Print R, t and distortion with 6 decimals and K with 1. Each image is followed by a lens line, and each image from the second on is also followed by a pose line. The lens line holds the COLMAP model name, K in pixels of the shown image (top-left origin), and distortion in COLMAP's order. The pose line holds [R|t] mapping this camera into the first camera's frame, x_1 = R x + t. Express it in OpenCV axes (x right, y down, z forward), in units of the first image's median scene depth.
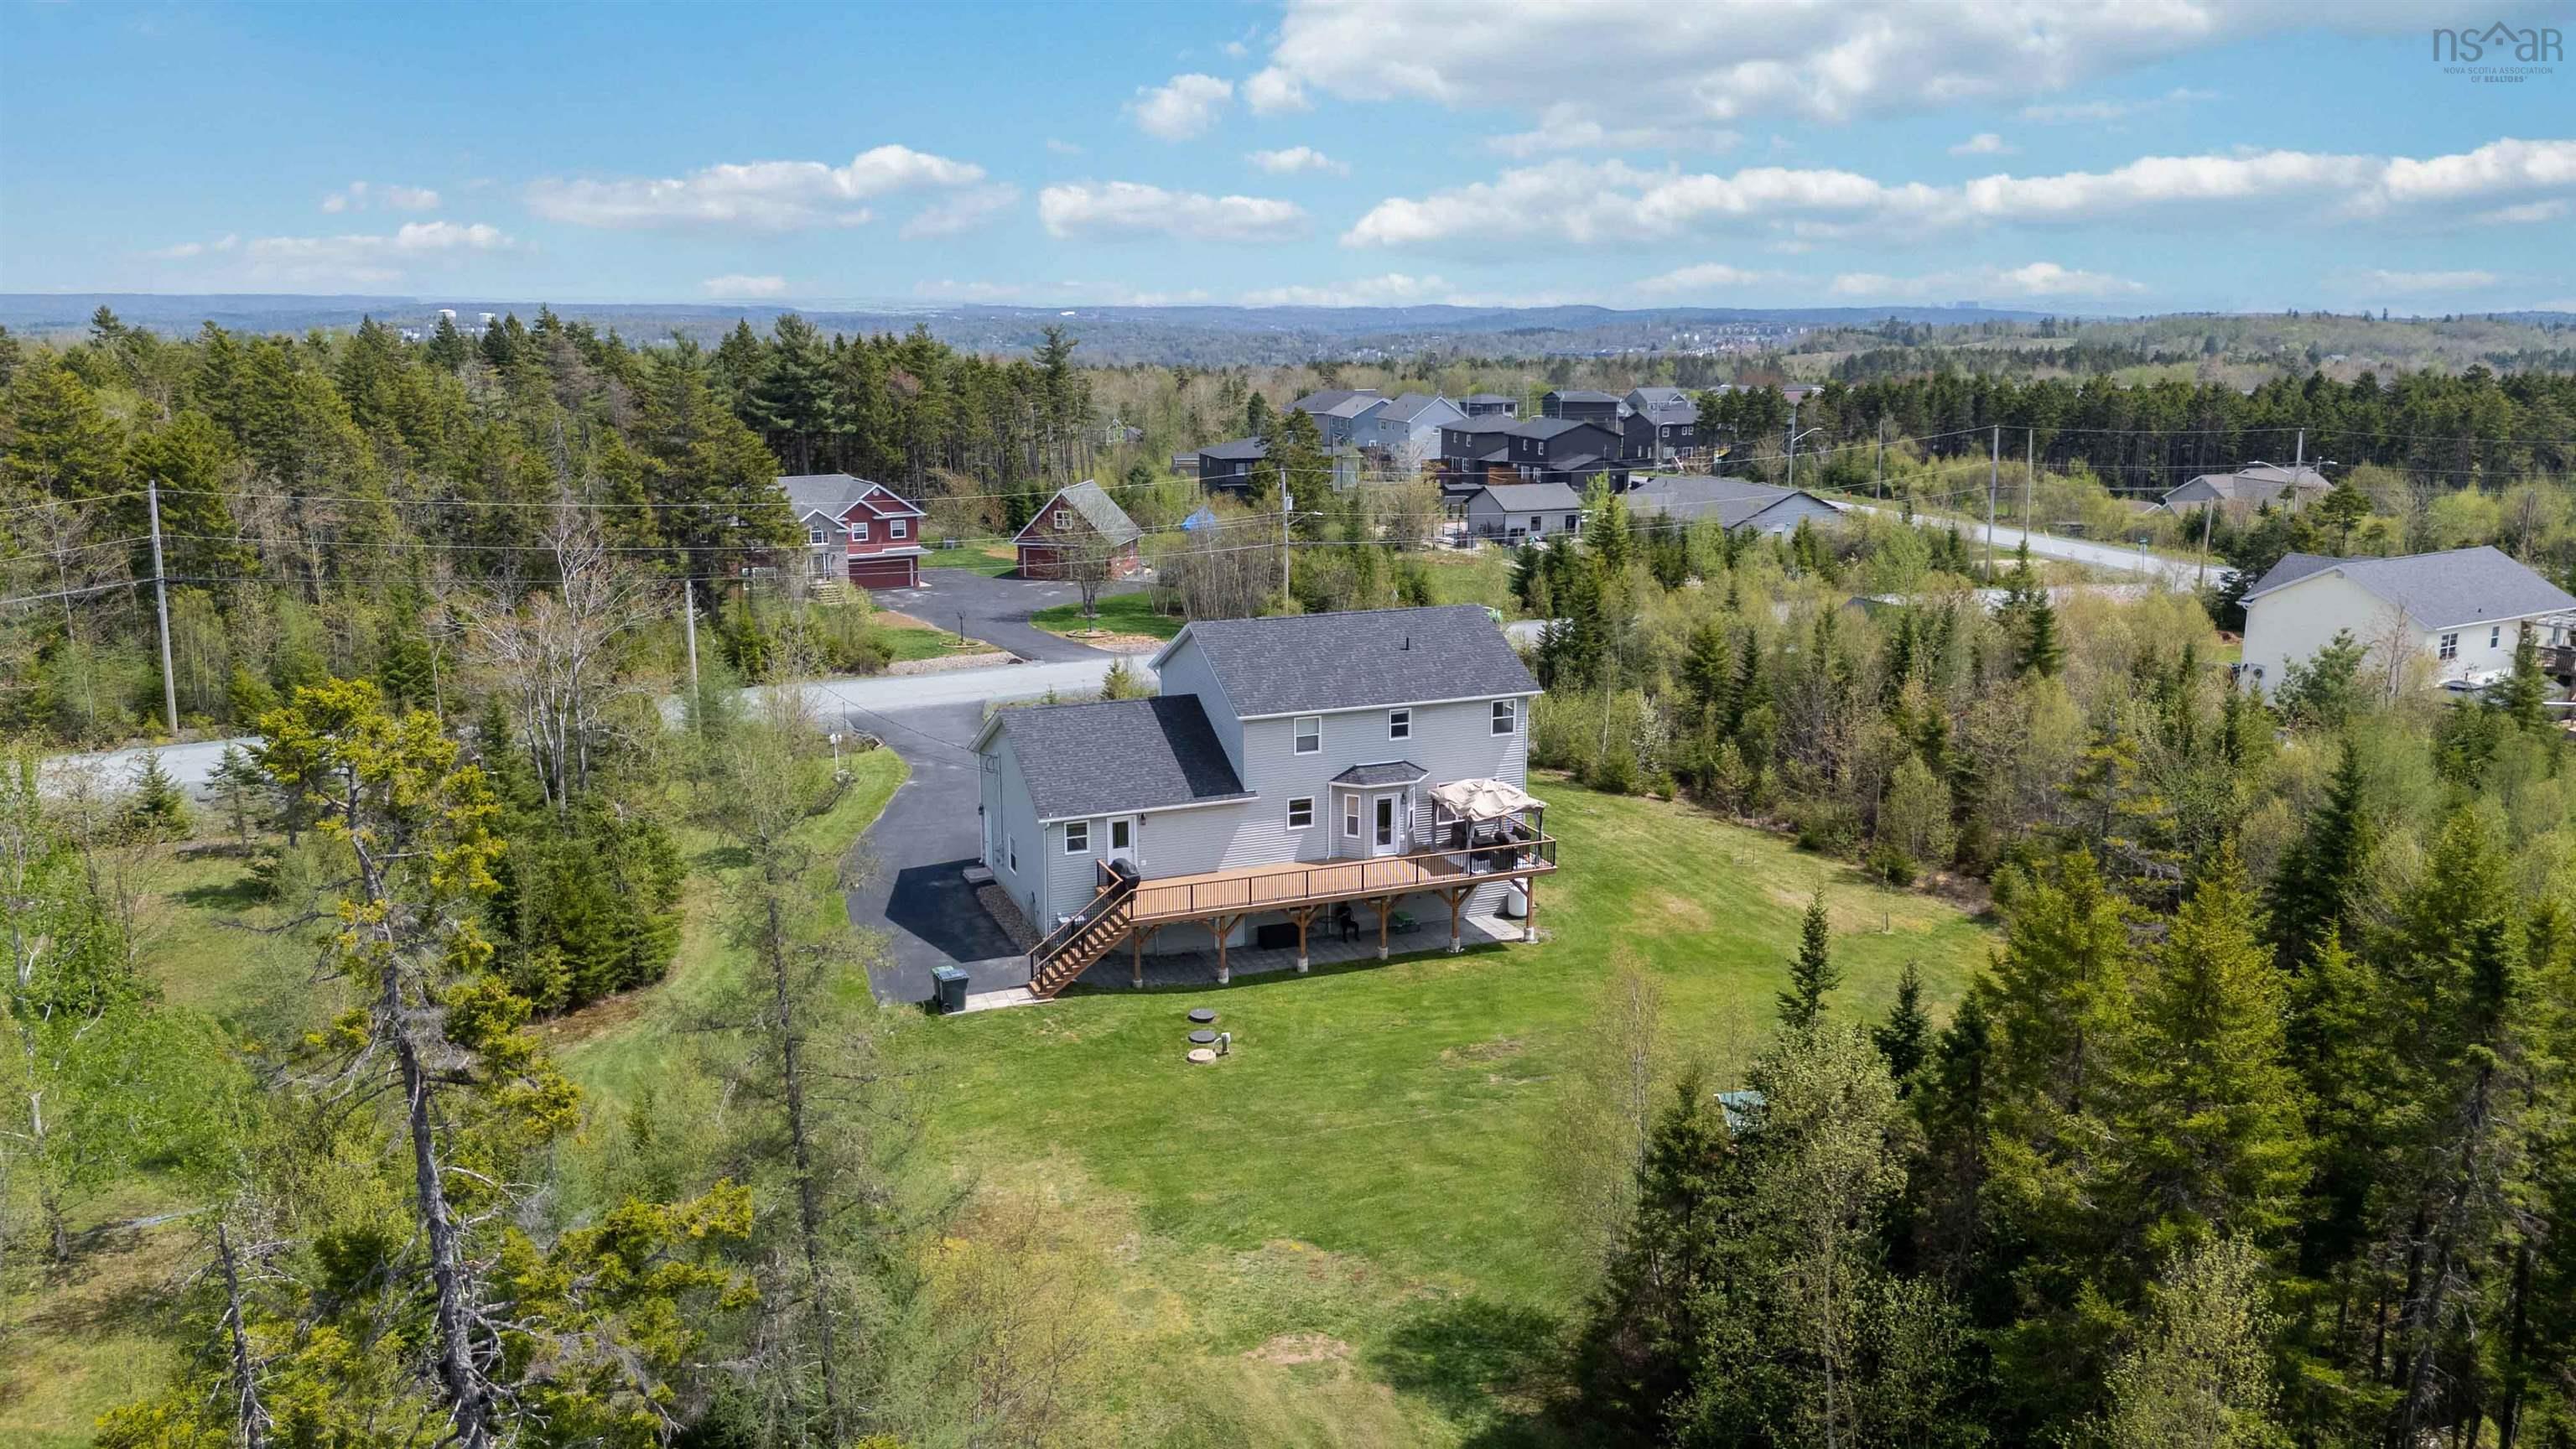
lens RADIAL K [[1919.5, 0, 1279.0], [0, 1919.5, 676.7], [0, 0, 1]] dist [0.048258, -0.040773]
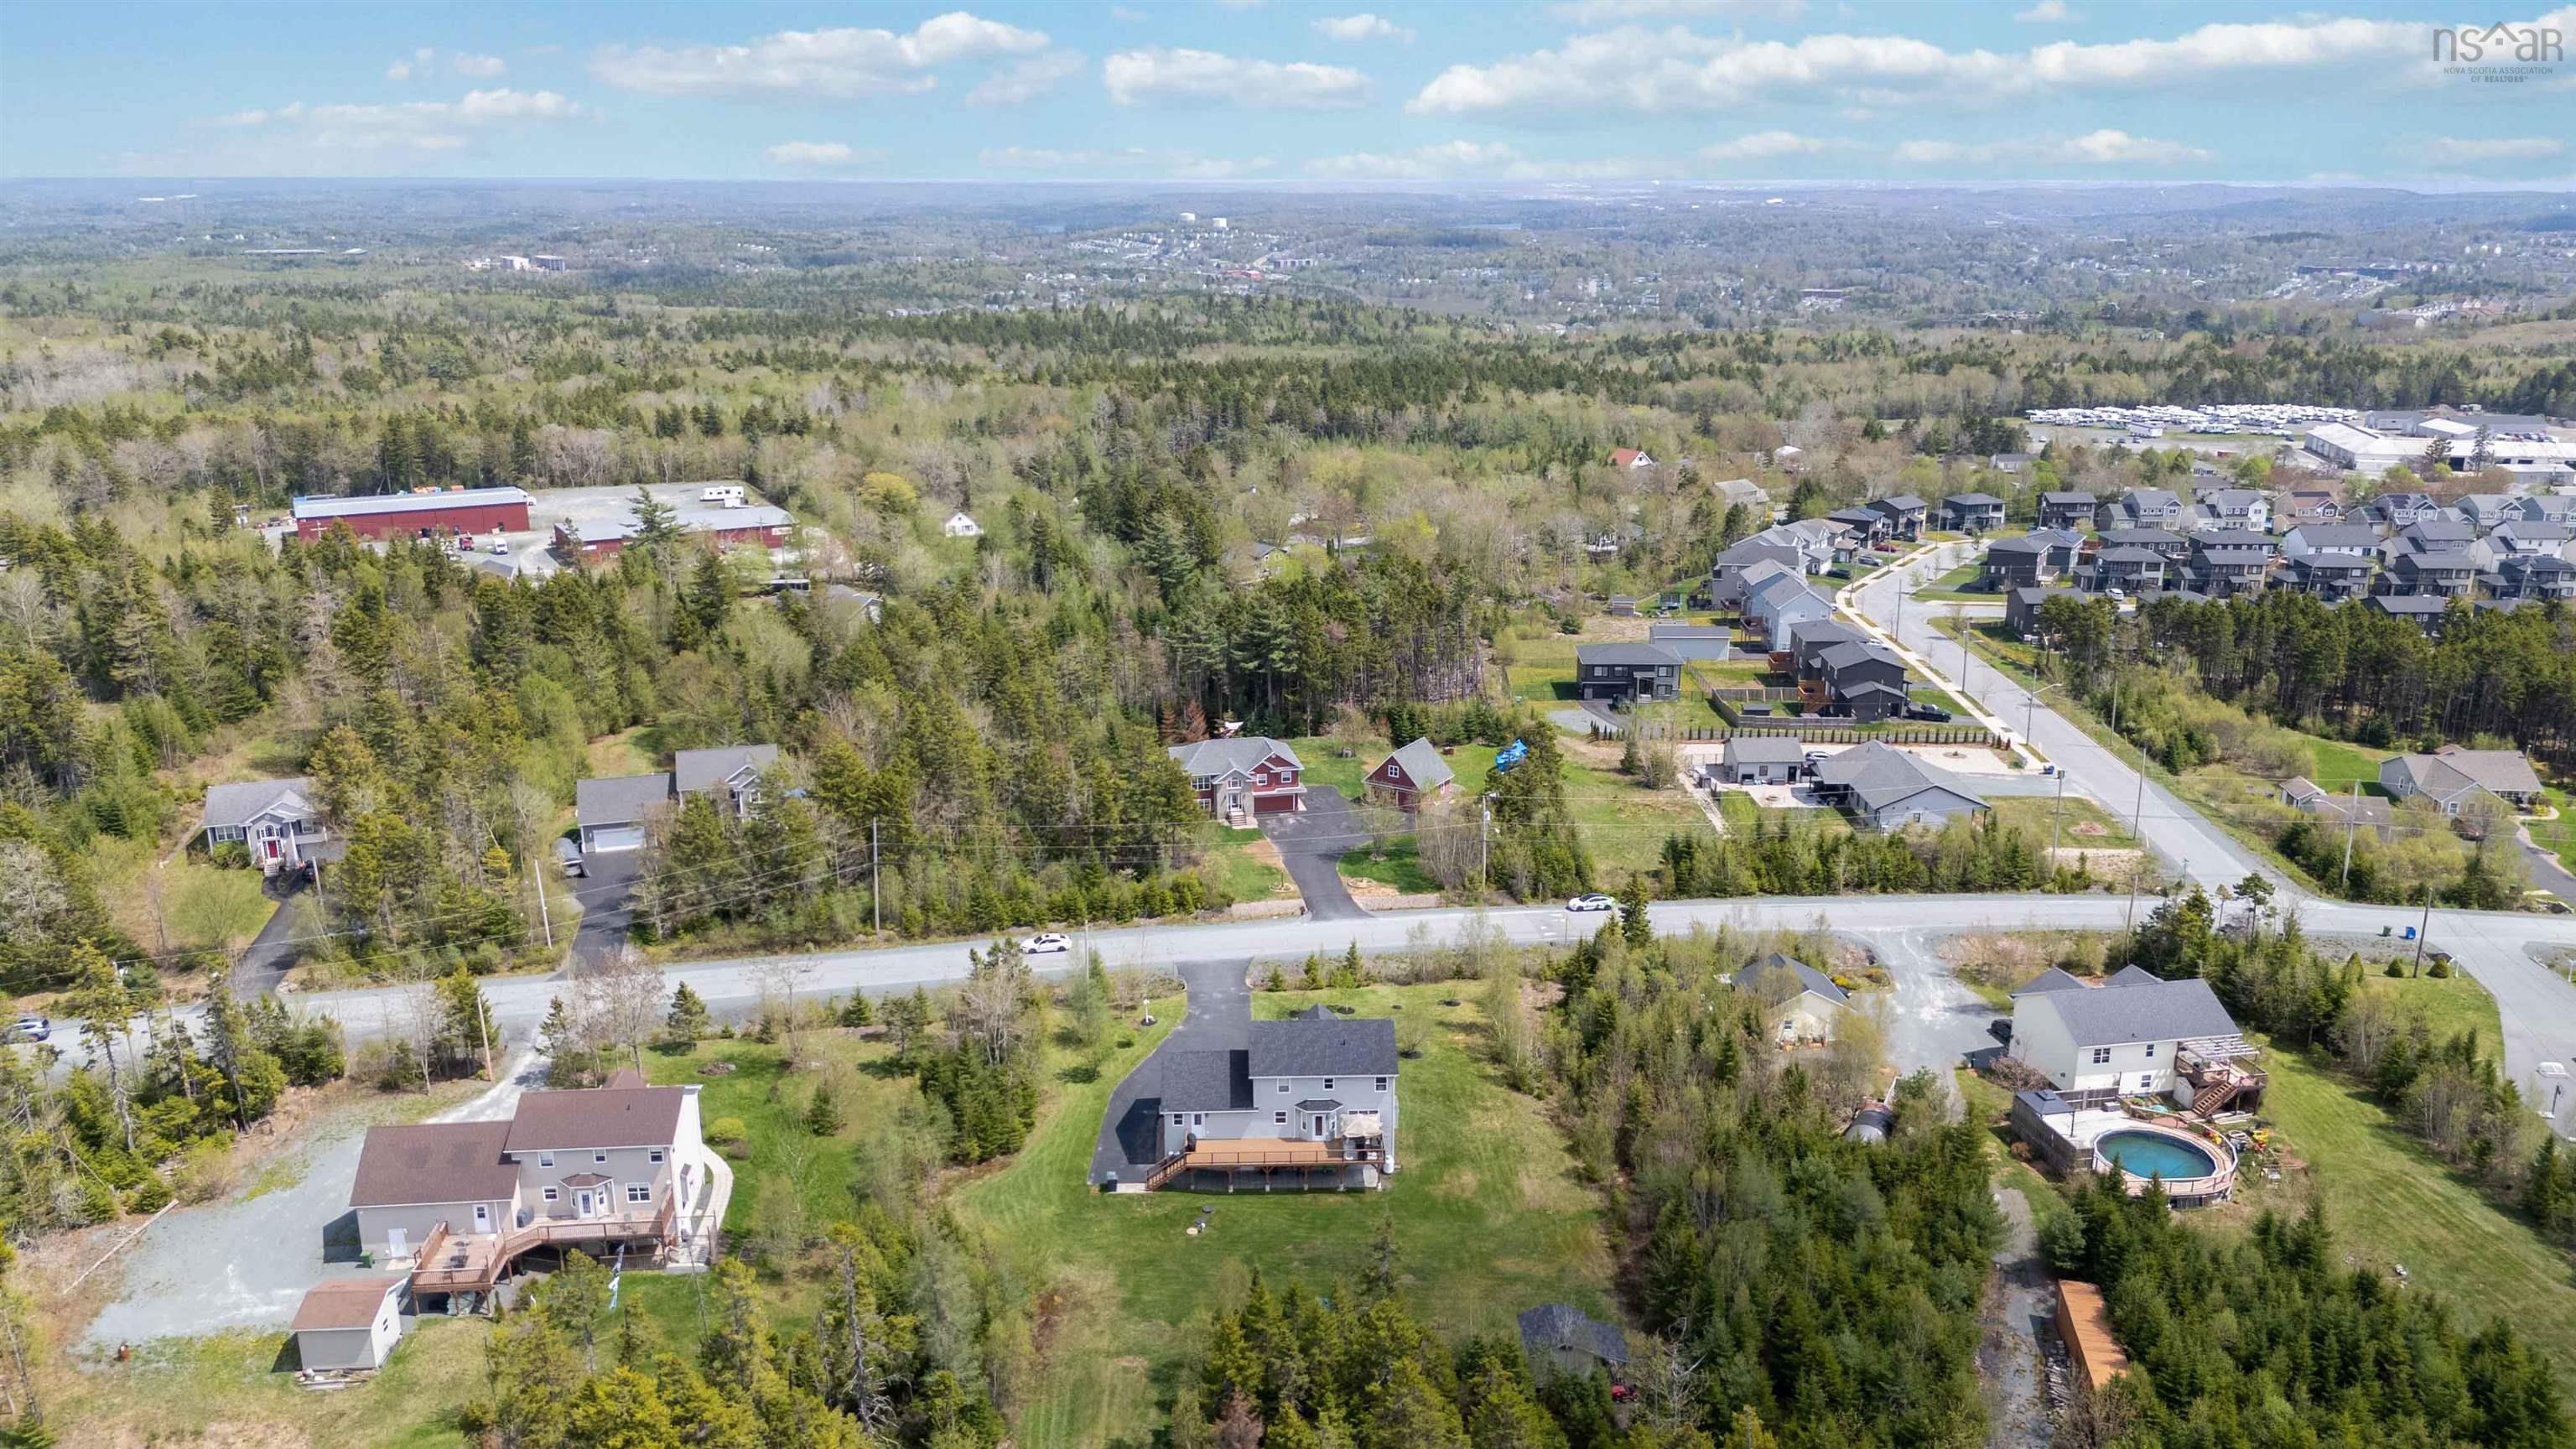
lens RADIAL K [[1919.5, 0, 1279.0], [0, 1919.5, 676.7], [0, 0, 1]] dist [0.048258, -0.040773]
pose [[0.935363, 0.088548, -0.342426, 0.734449], [-0.064877, 0.994682, 0.079996, -0.623161], [0.347689, -0.052610, 0.936133, -1.093344]]
